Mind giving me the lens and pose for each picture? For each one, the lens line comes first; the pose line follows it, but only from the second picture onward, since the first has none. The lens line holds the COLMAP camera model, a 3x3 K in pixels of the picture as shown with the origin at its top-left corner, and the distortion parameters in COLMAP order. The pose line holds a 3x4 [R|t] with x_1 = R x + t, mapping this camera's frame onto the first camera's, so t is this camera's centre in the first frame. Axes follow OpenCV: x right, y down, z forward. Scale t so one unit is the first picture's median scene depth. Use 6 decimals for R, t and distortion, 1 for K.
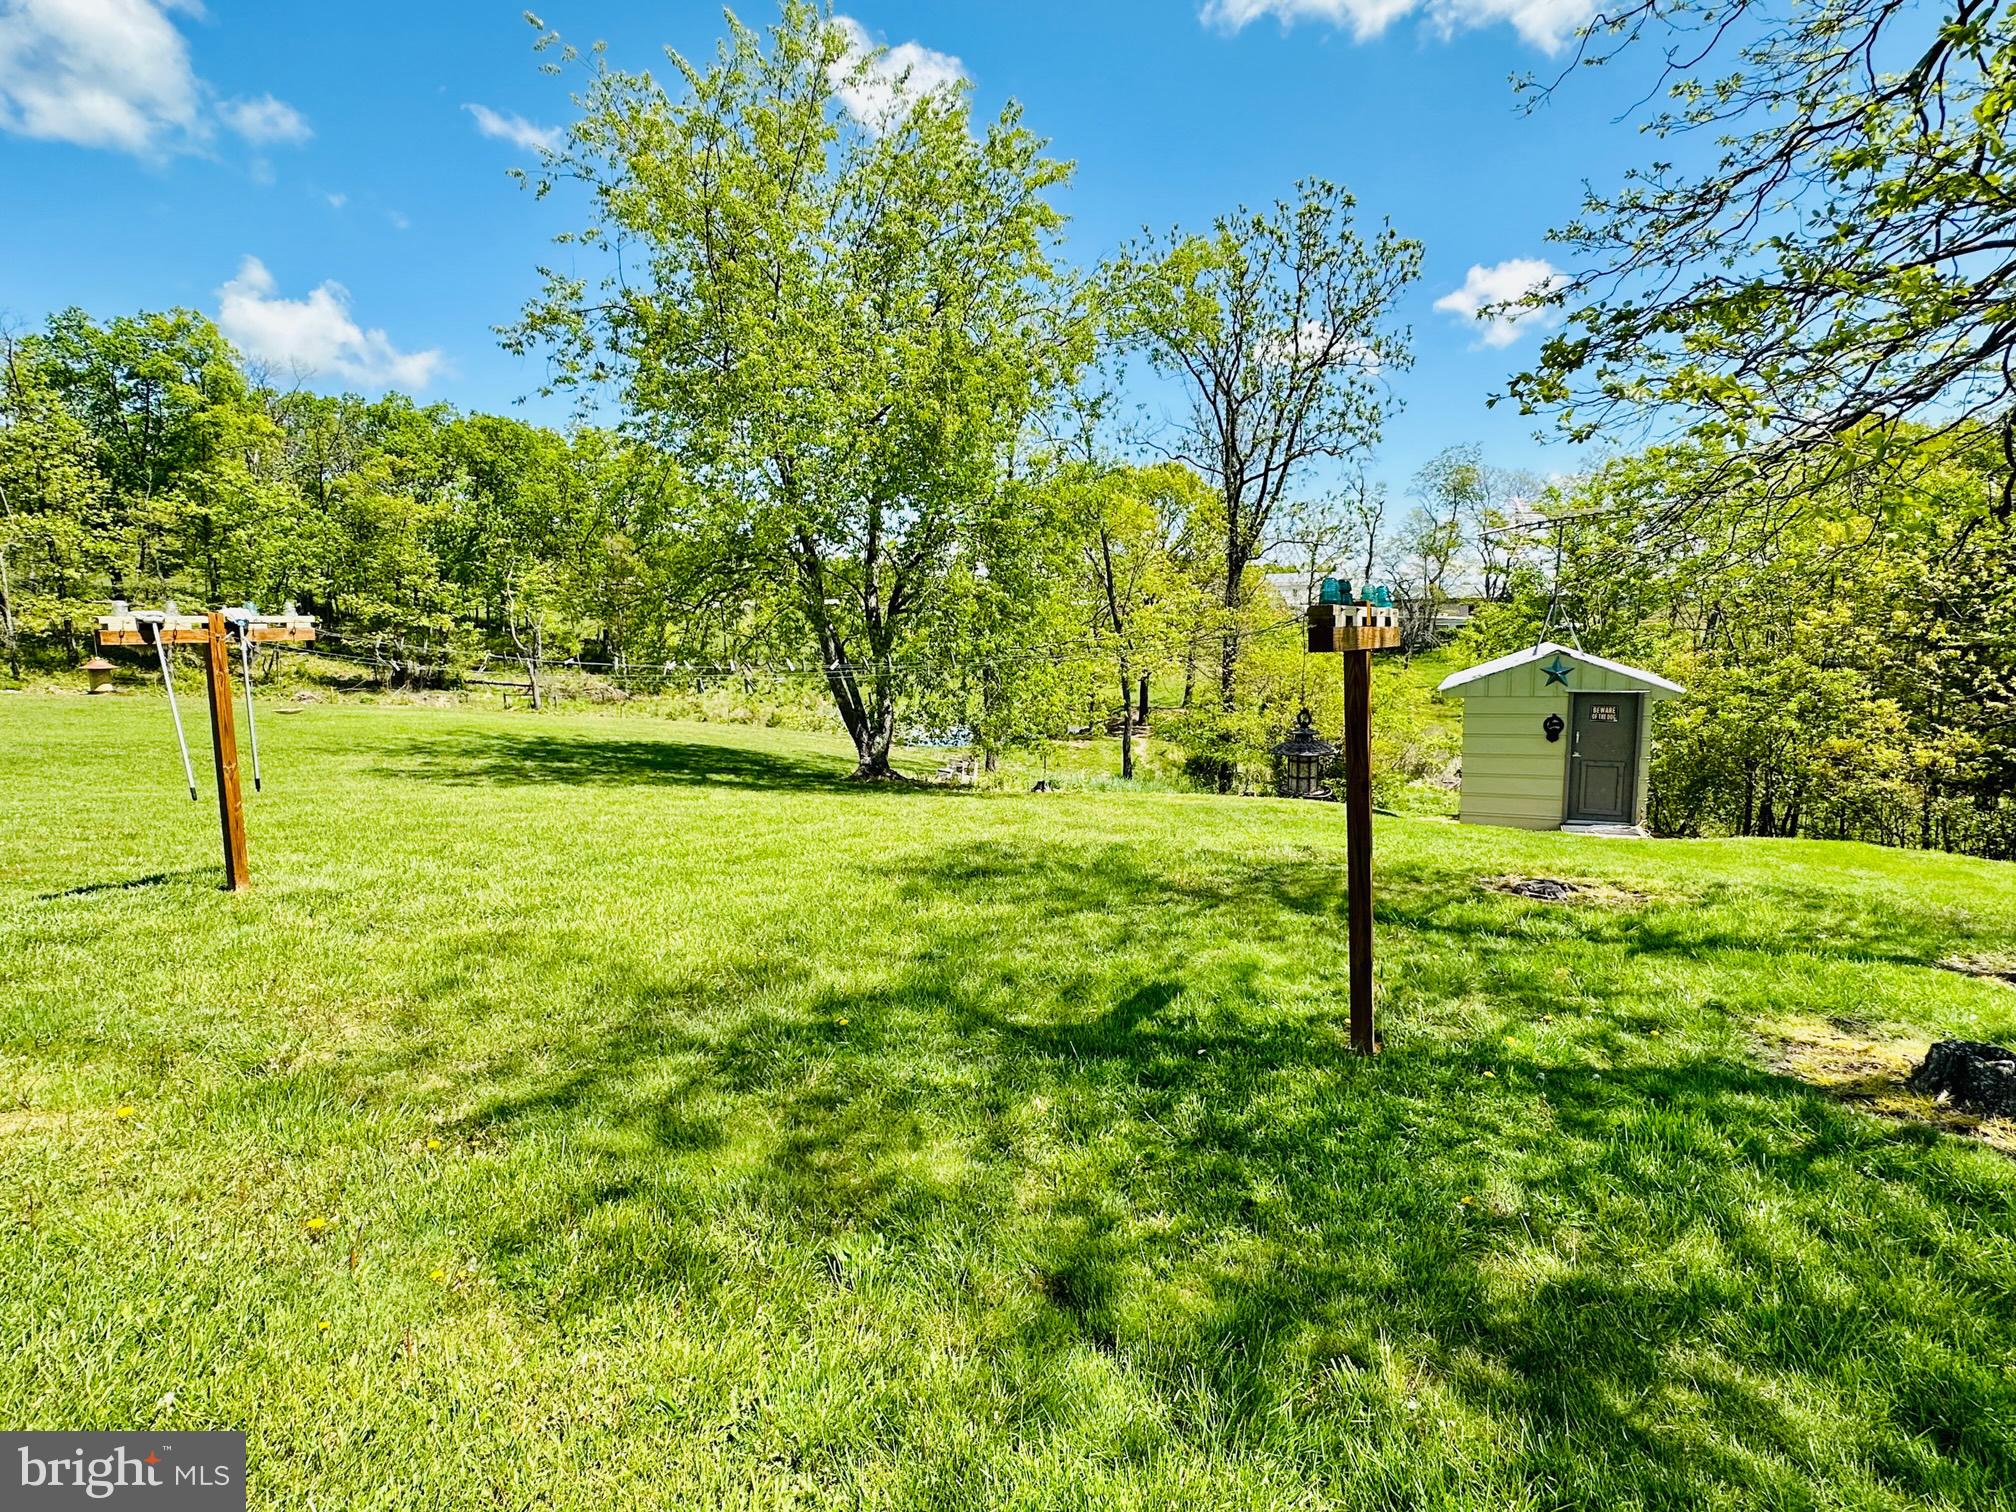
lens RADIAL K [[991.5, 0, 1004.8], [0, 991.5, 749.5], [0, 0, 1]] dist [-0.004955, 0.000637]
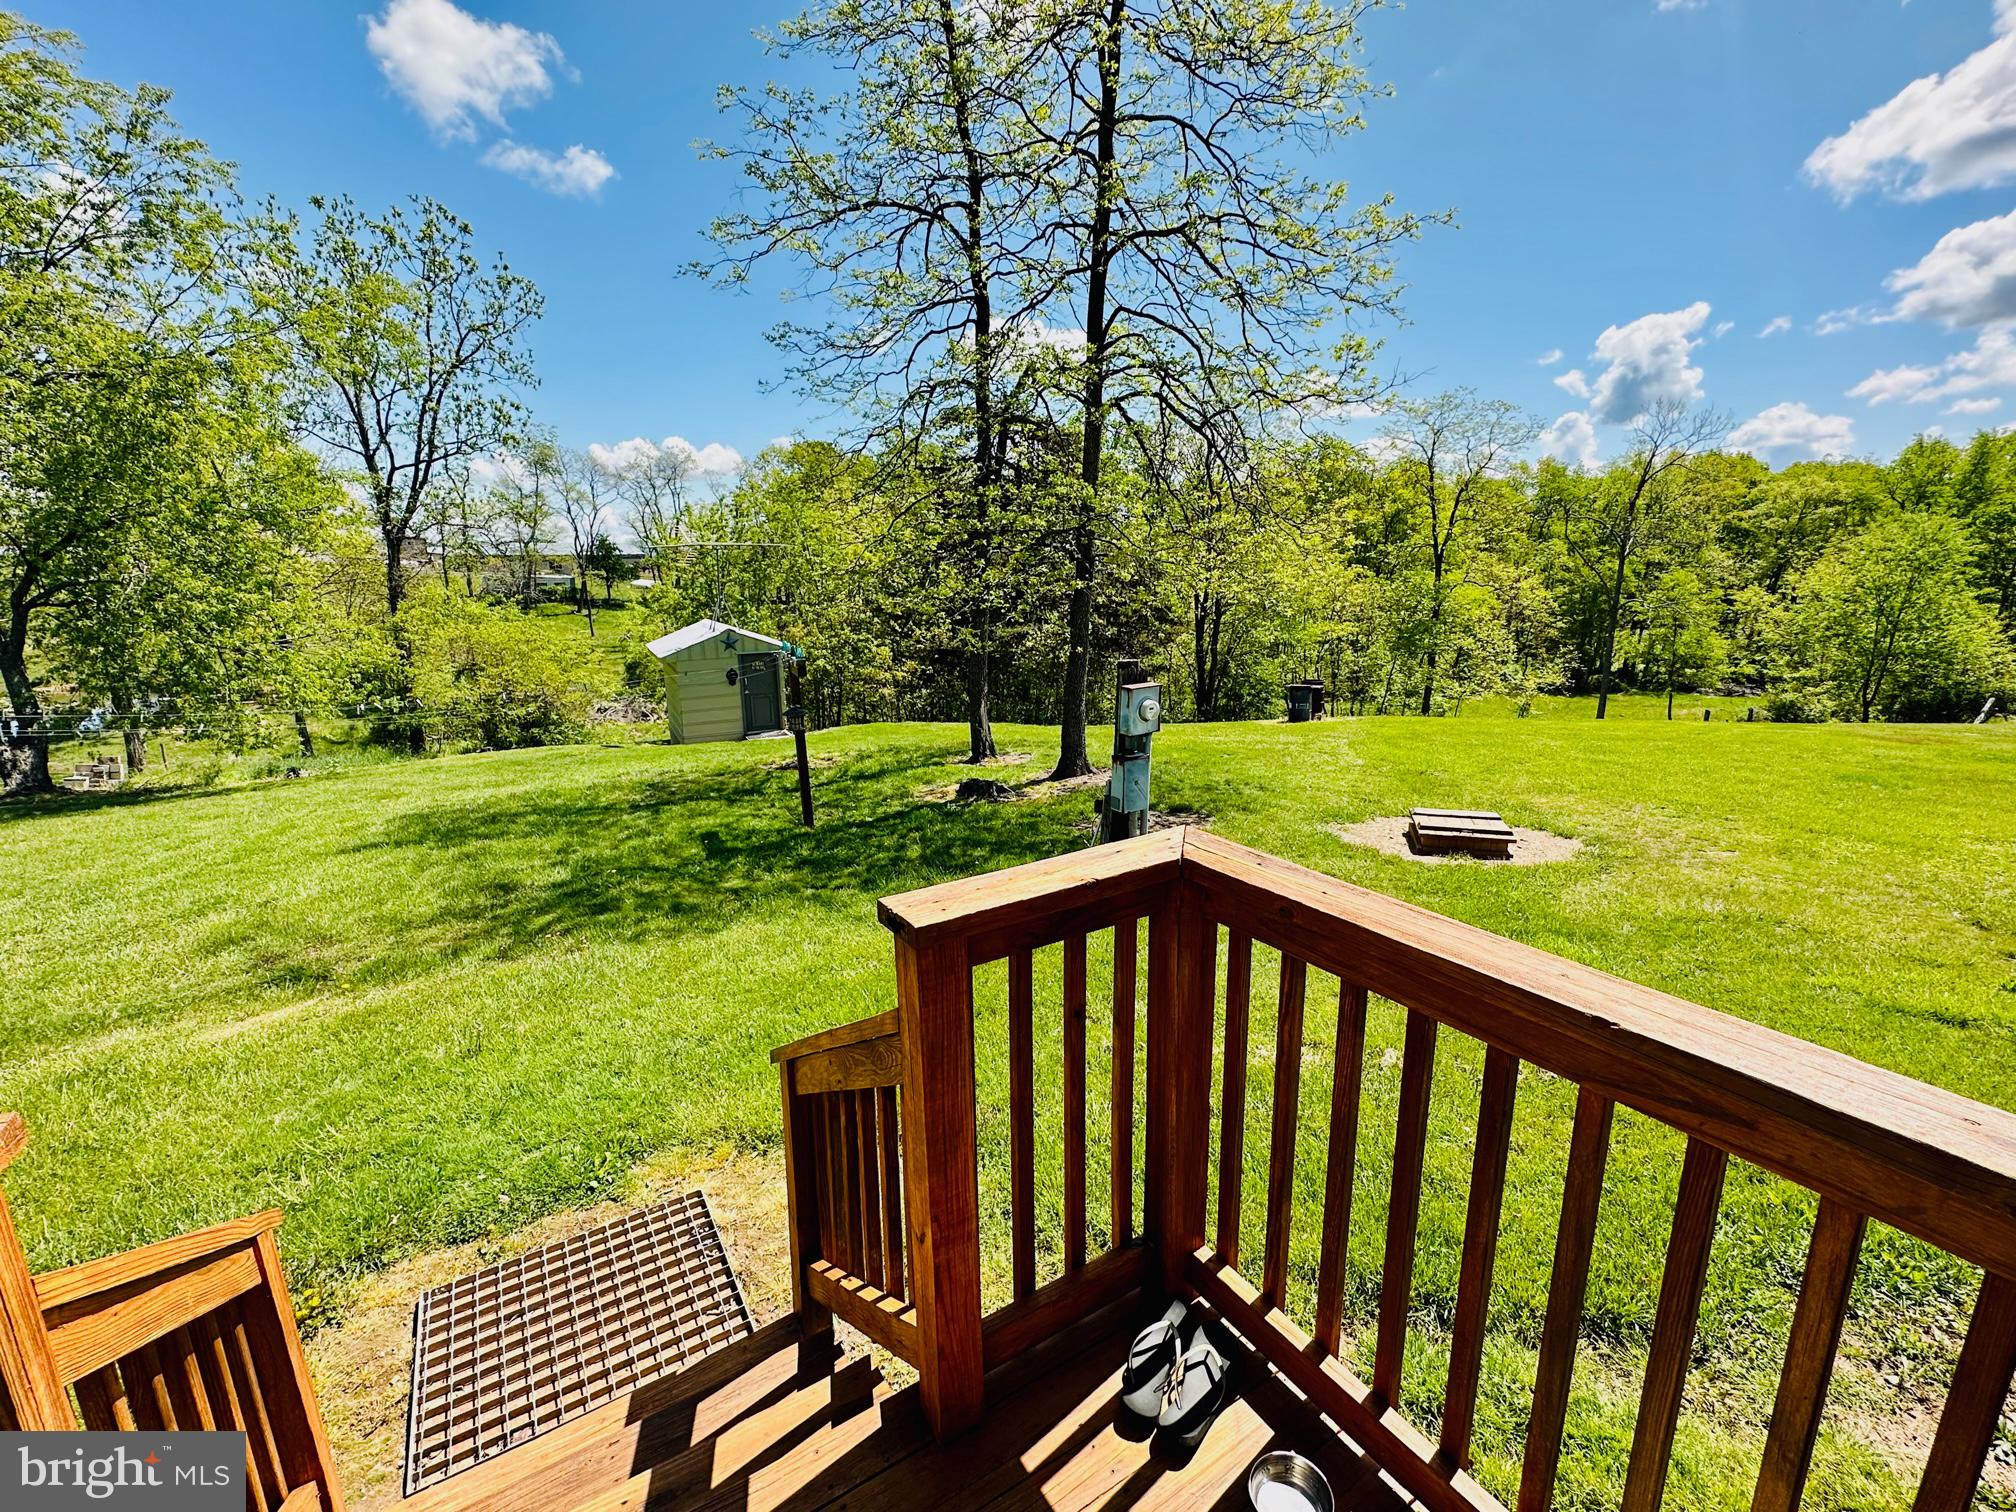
lens RADIAL K [[875.0, 0, 1009.1], [0, 875.0, 761.8], [0, 0, 1]] dist [-0.001458, -0.000032]
pose [[0.596221, -0.169410, 0.784743, -0.209783], [0.097626, 0.985527, 0.138582, -0.025847], [-0.796862, -0.006014, 0.604131, -0.145944]]
